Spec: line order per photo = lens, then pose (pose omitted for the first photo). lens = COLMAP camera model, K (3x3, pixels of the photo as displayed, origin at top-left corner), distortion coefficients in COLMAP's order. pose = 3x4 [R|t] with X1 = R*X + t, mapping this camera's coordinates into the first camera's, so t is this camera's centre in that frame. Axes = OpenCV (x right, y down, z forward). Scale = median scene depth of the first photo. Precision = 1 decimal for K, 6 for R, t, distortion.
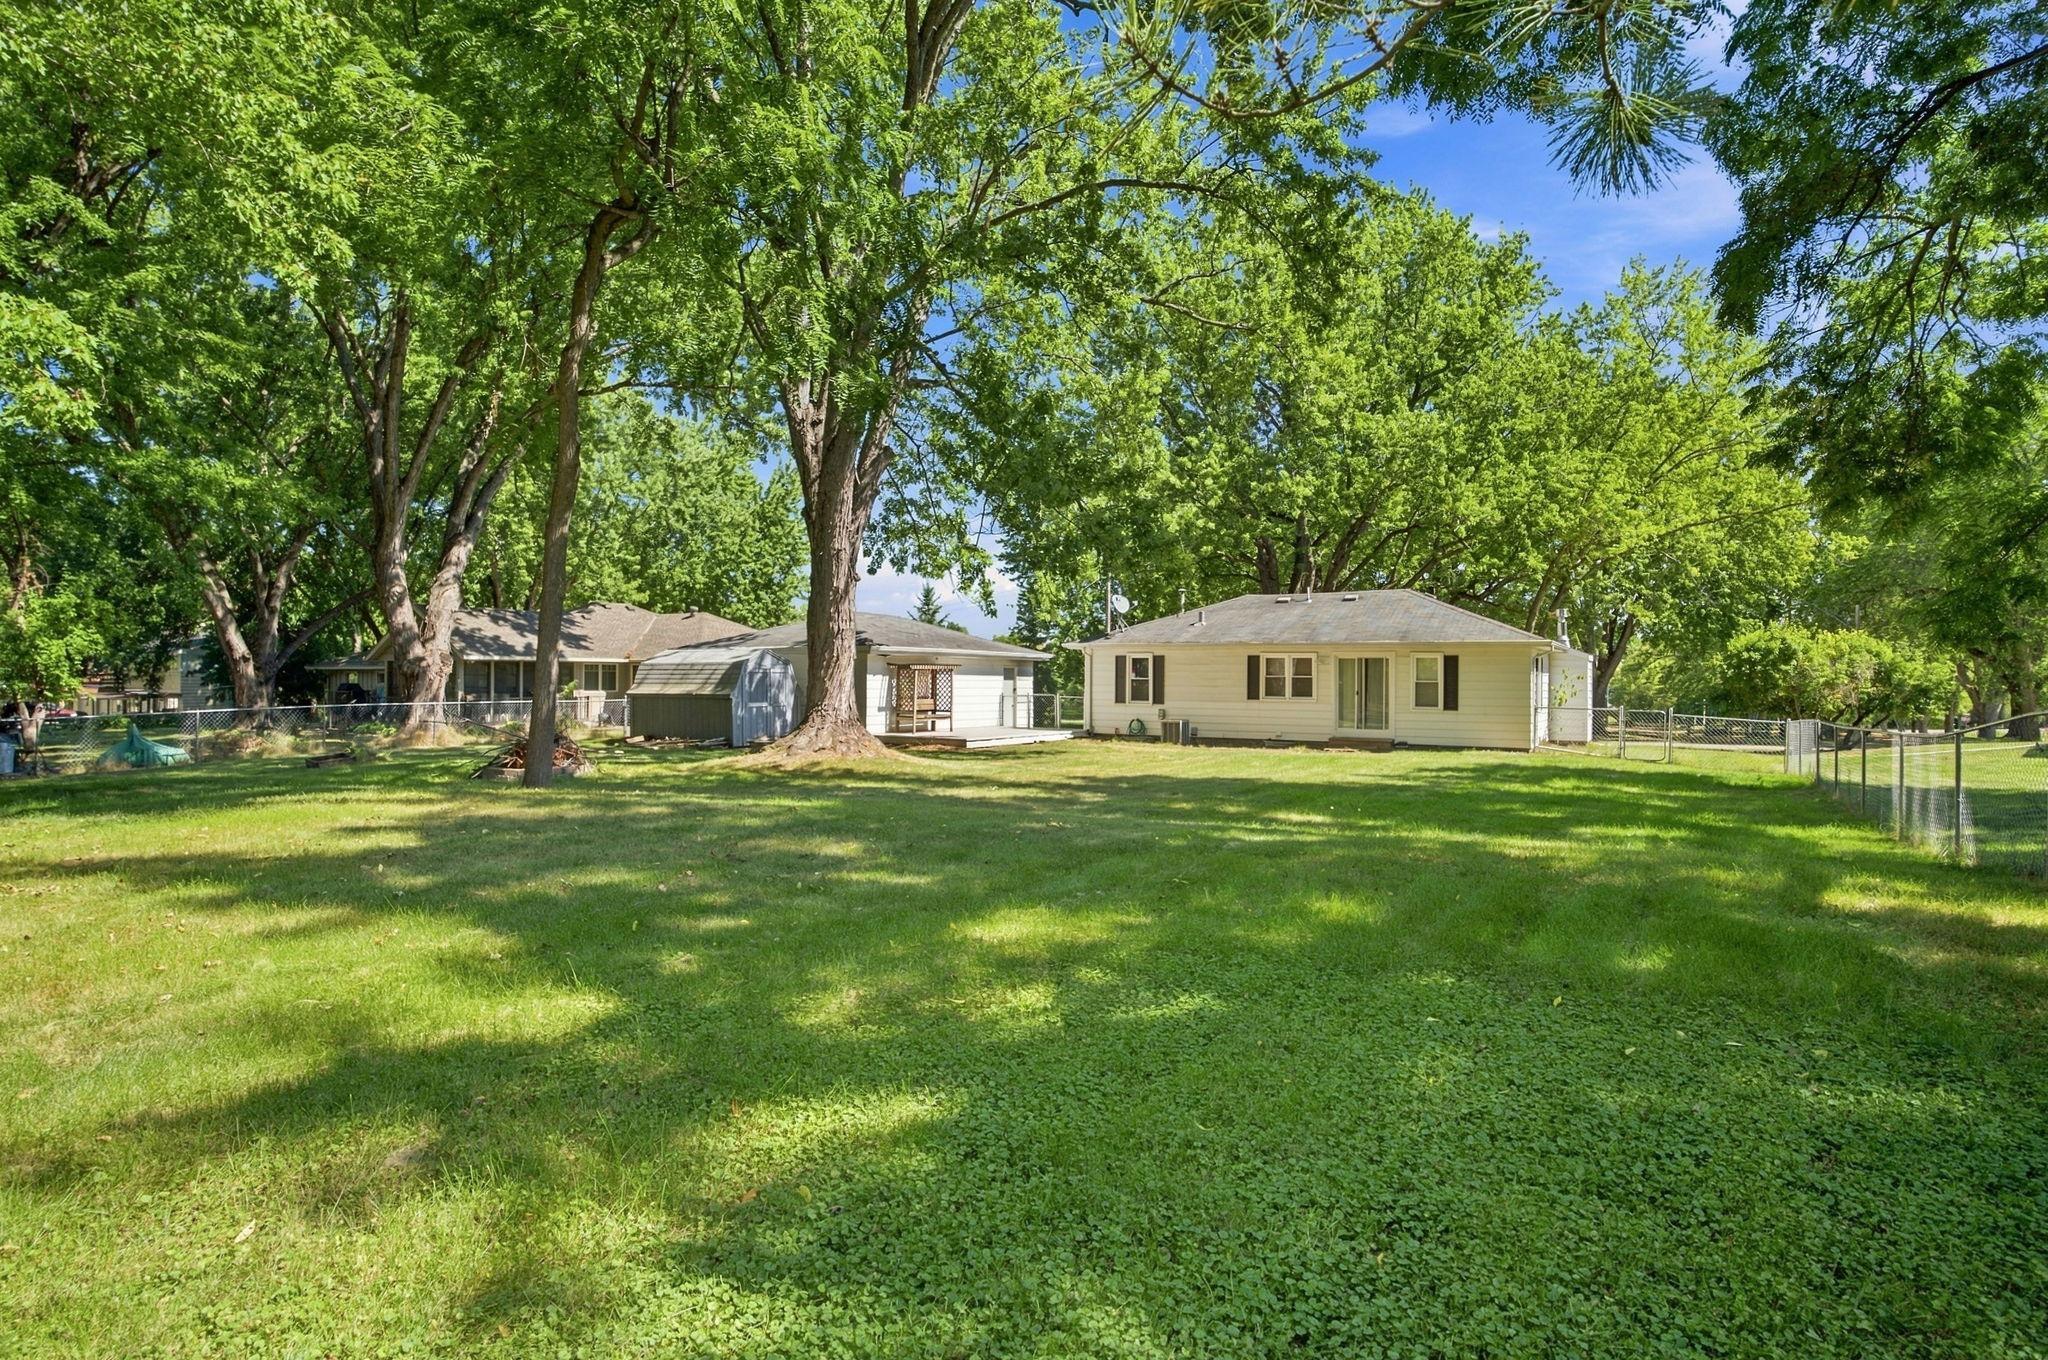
lens RADIAL K [[1088.0, 0, 1060.5], [0, 1088.0, 686.4], [0, 0, 1]] dist [-0.025413, 0.000059]
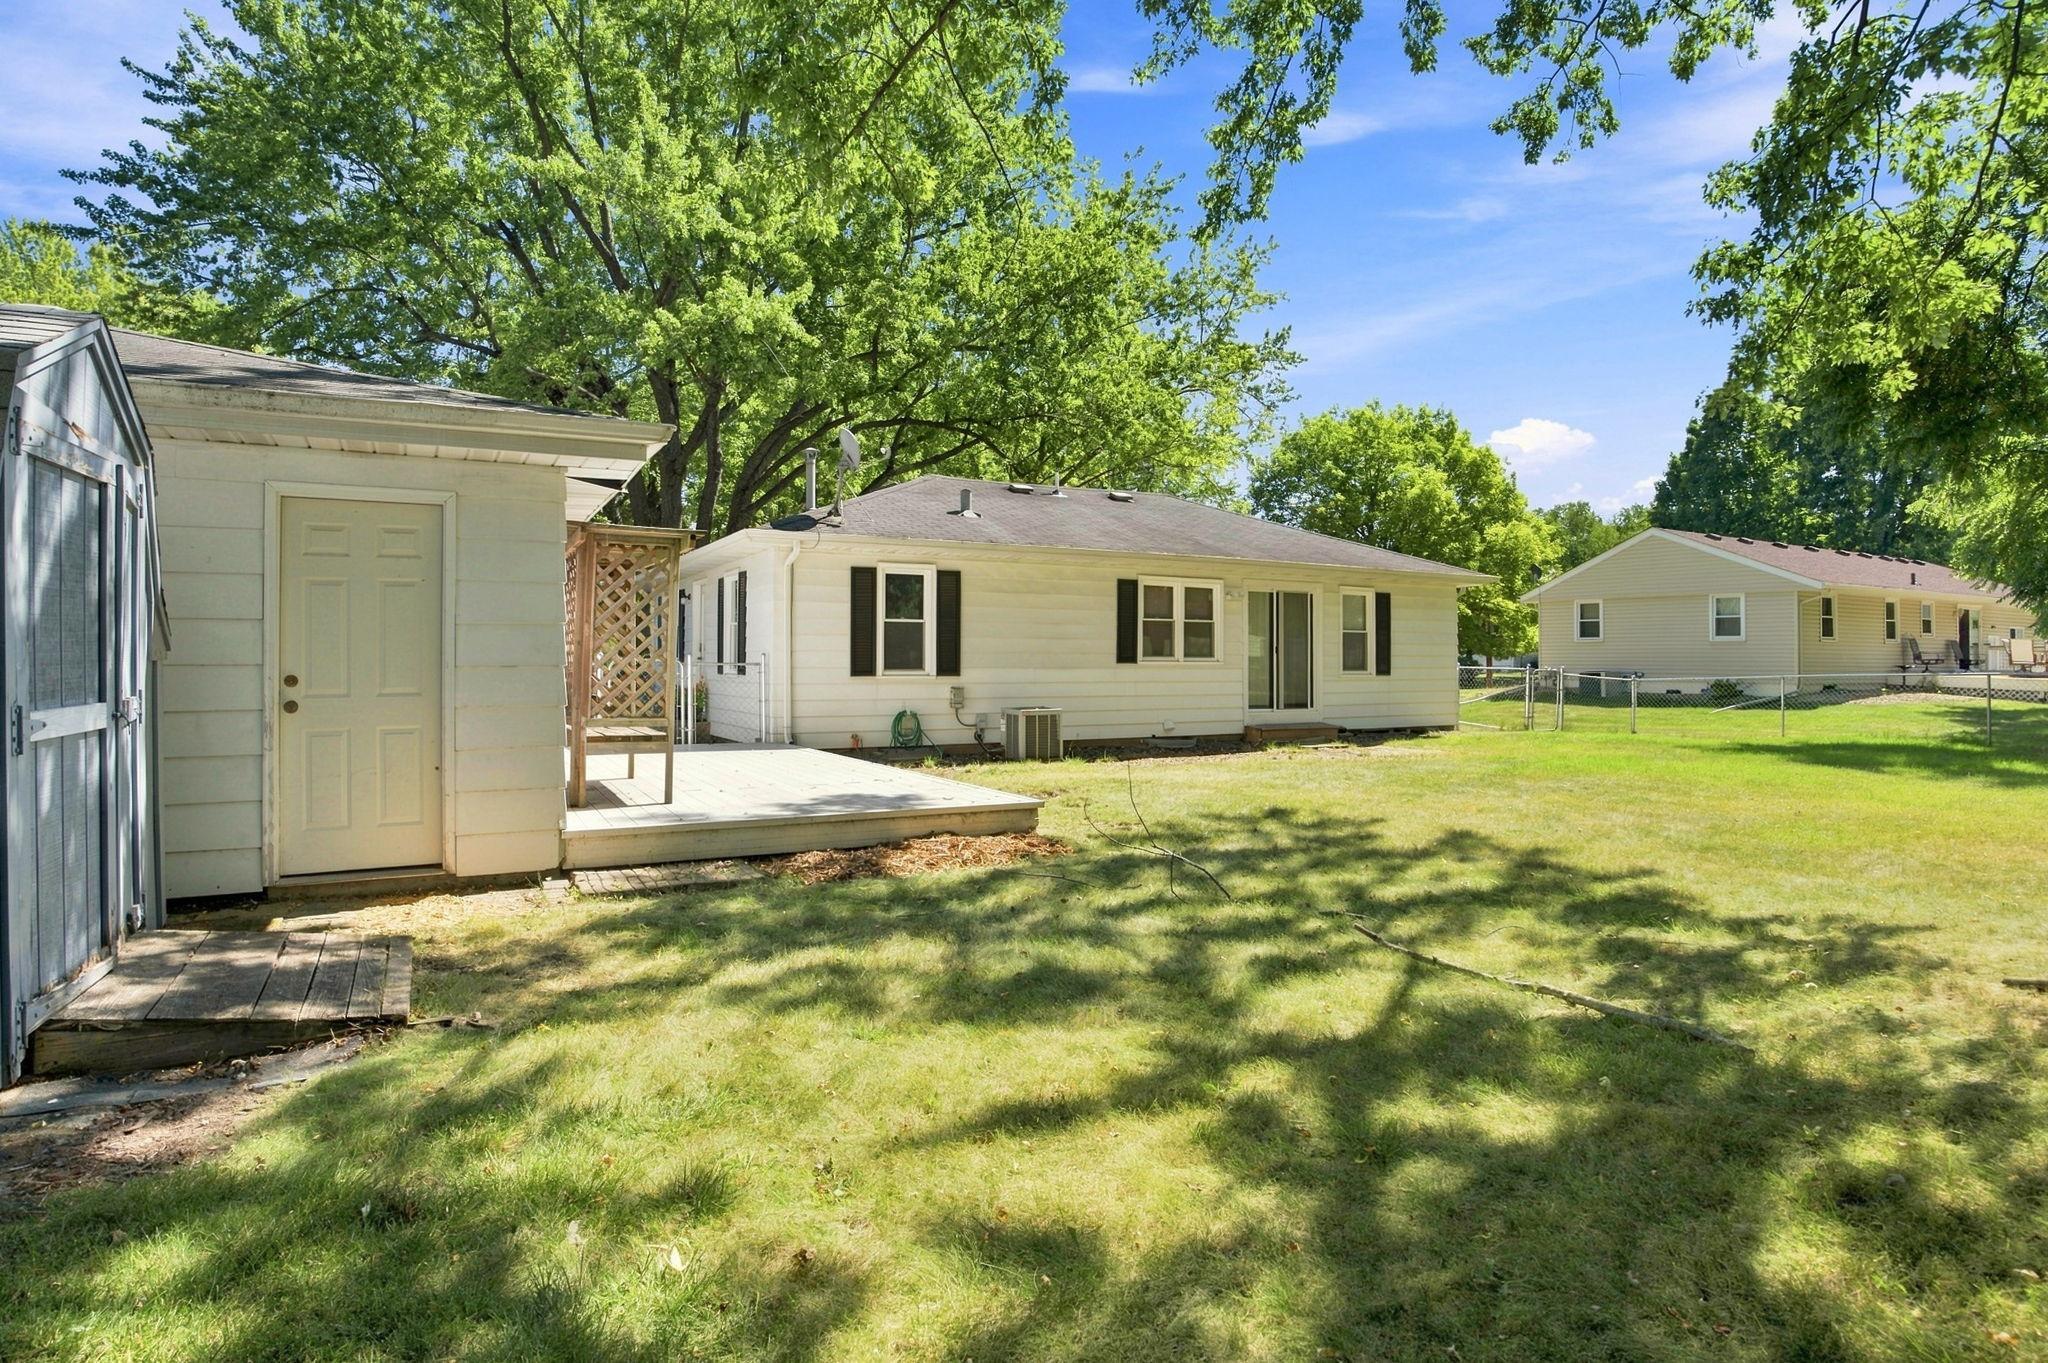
lens RADIAL K [[1088.0, 0, 1026.3], [0, 1088.0, 686.8], [0, 0, 1]] dist [-0.025413, 0.000059]
pose [[0.533817, -0.025642, 0.845211, -0.295494], [0.009659, 0.999660, 0.024227, 0.010298], [-0.845545, -0.004769, 0.533883, 0.759269]]
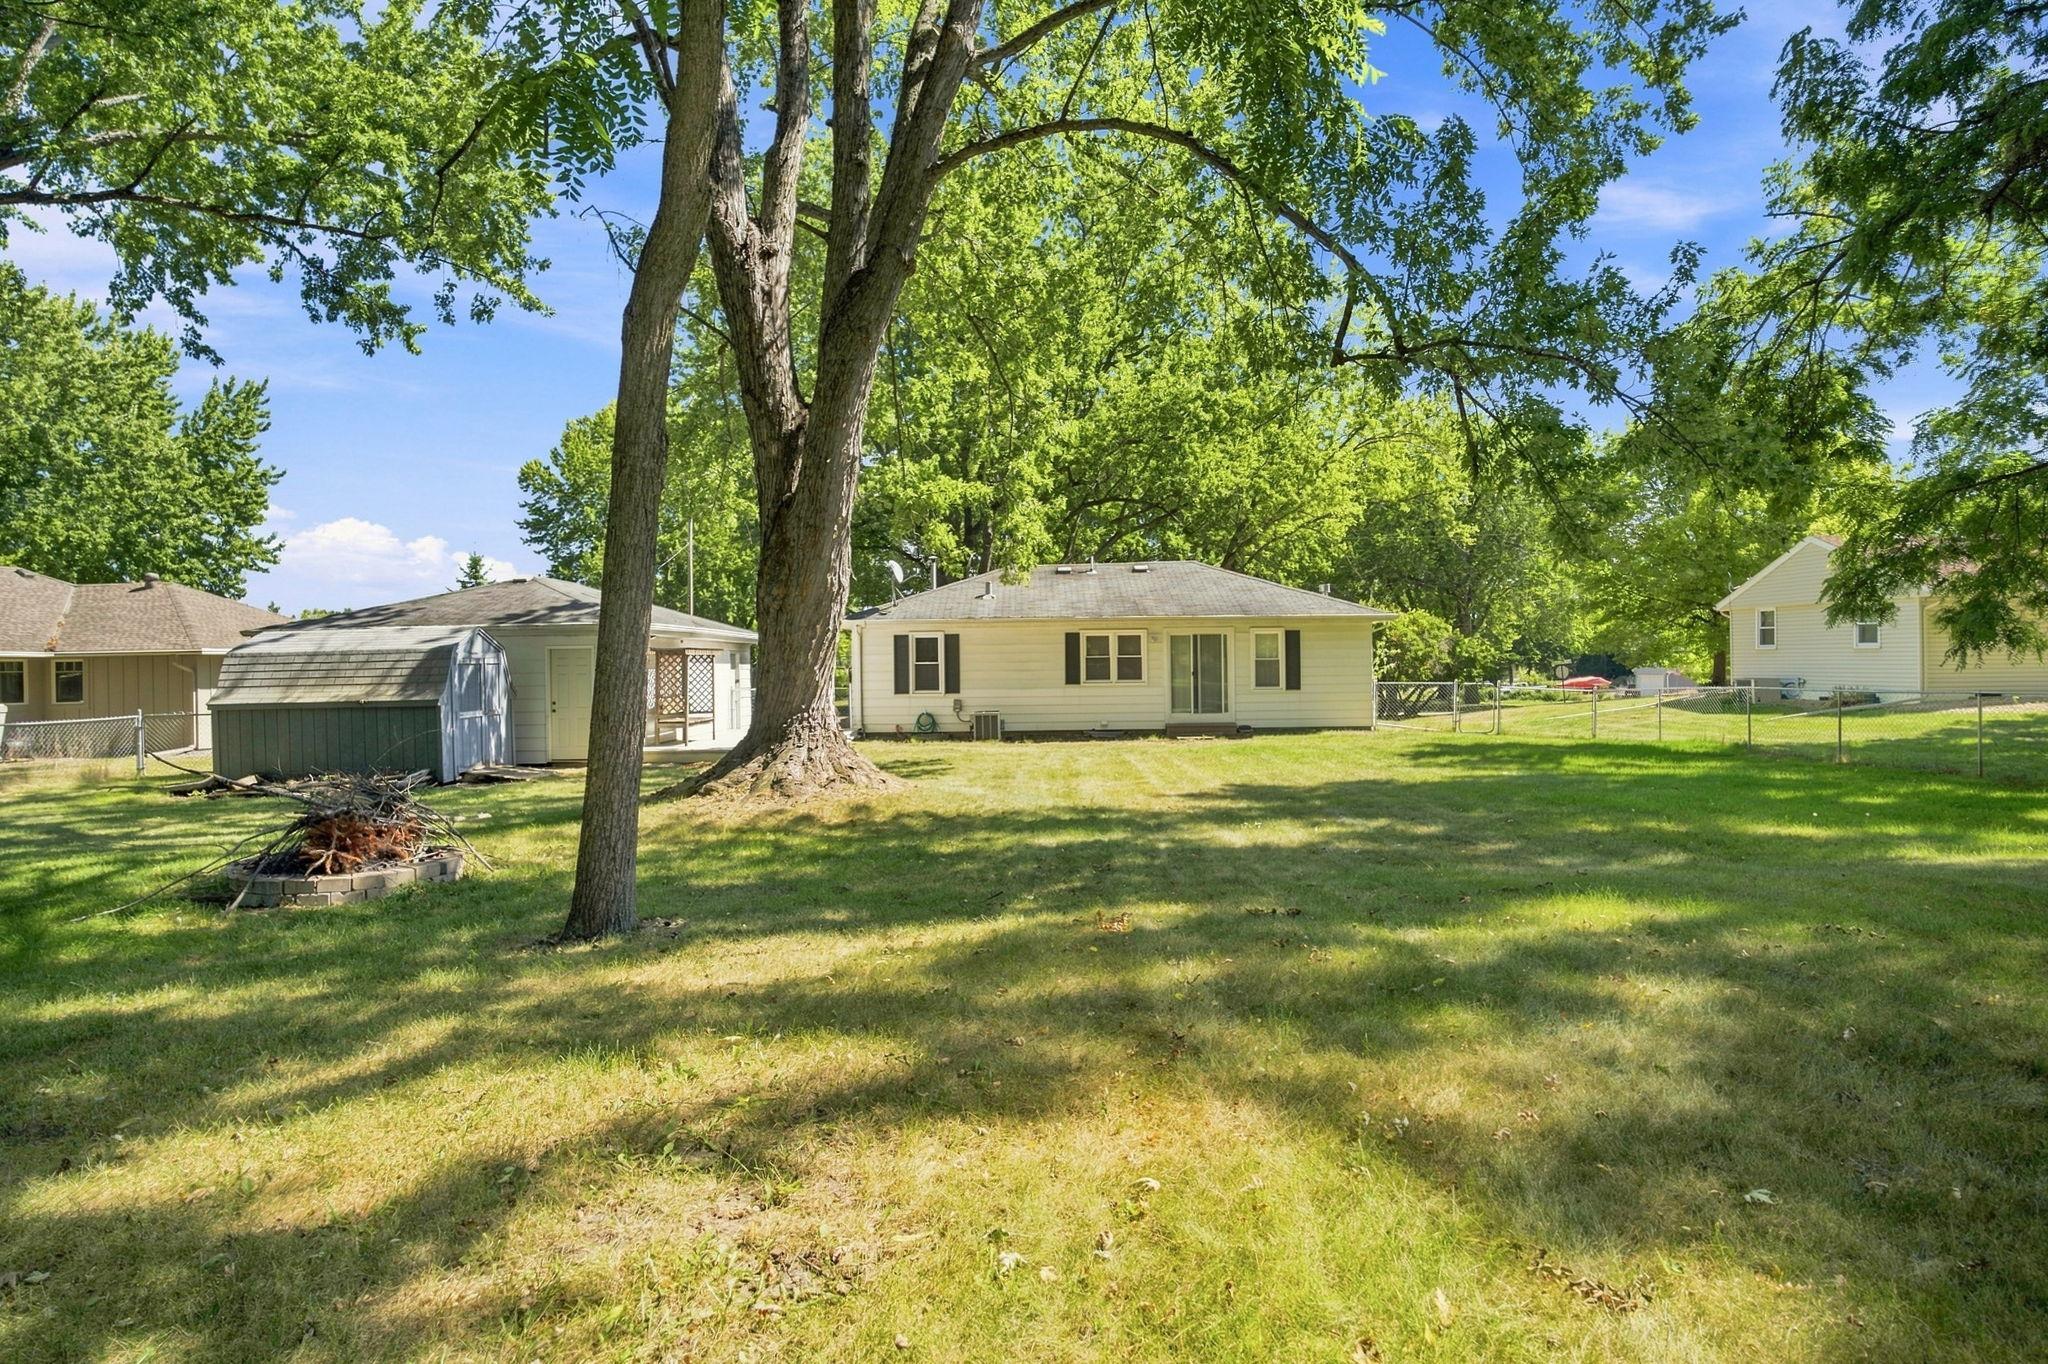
lens RADIAL K [[1088.0, 0, 1020.8], [0, 1088.0, 684.9], [0, 0, 1]] dist [-0.025413, 0.000059]
pose [[0.887549, -0.029300, 0.459781, -0.254572], [0.025218, 0.999569, 0.015017, -0.001517], [-0.460023, -0.001733, 0.887905, 0.254848]]
